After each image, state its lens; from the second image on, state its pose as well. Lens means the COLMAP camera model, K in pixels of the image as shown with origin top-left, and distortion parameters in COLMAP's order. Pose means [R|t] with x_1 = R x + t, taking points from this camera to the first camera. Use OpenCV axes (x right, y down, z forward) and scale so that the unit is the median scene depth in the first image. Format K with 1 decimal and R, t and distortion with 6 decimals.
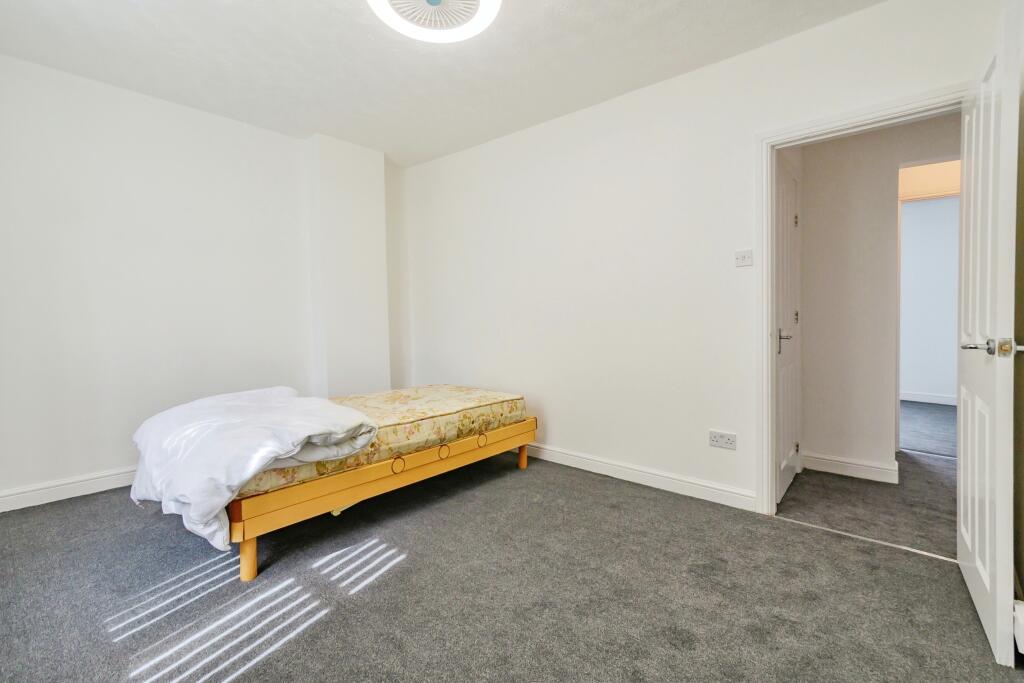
lens RADIAL K [[460.5, 0, 512.0], [0, 460.5, 341.5], [0, 0, 1]] dist [0.012903, 0.000386]
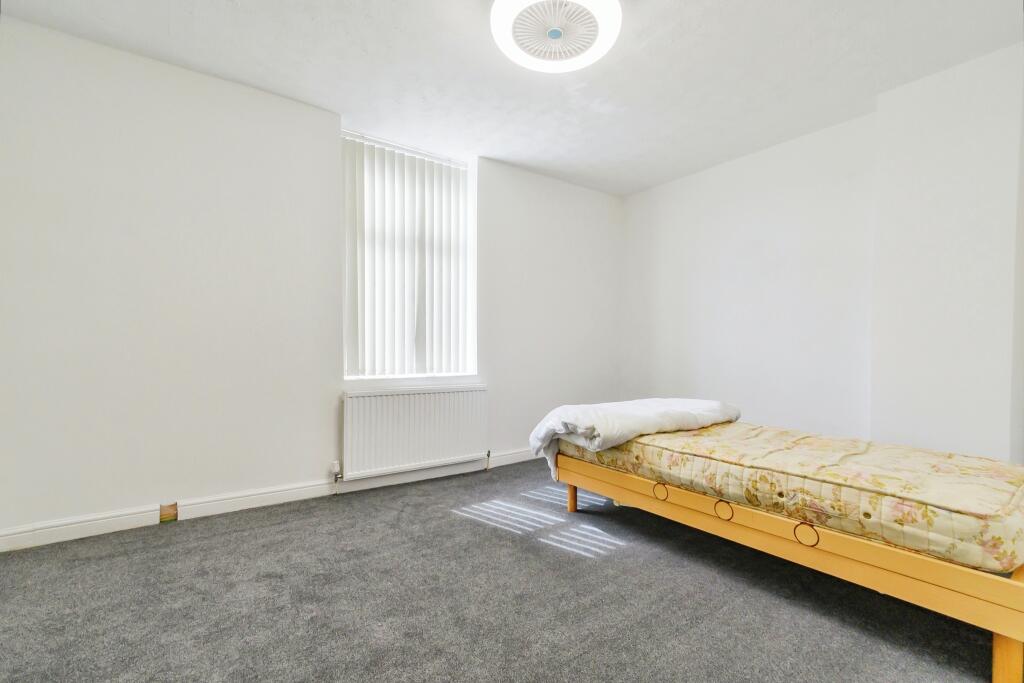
lens RADIAL K [[460.5, 0, 512.0], [0, 460.5, 341.5], [0, 0, 1]] dist [0.012903, 0.000386]
pose [[-0.237344, 0.002109, -0.971423, 0.682568], [-0.034543, 0.999347, 0.010610, -0.035063], [0.970811, 0.036074, -0.237116, 0.840434]]
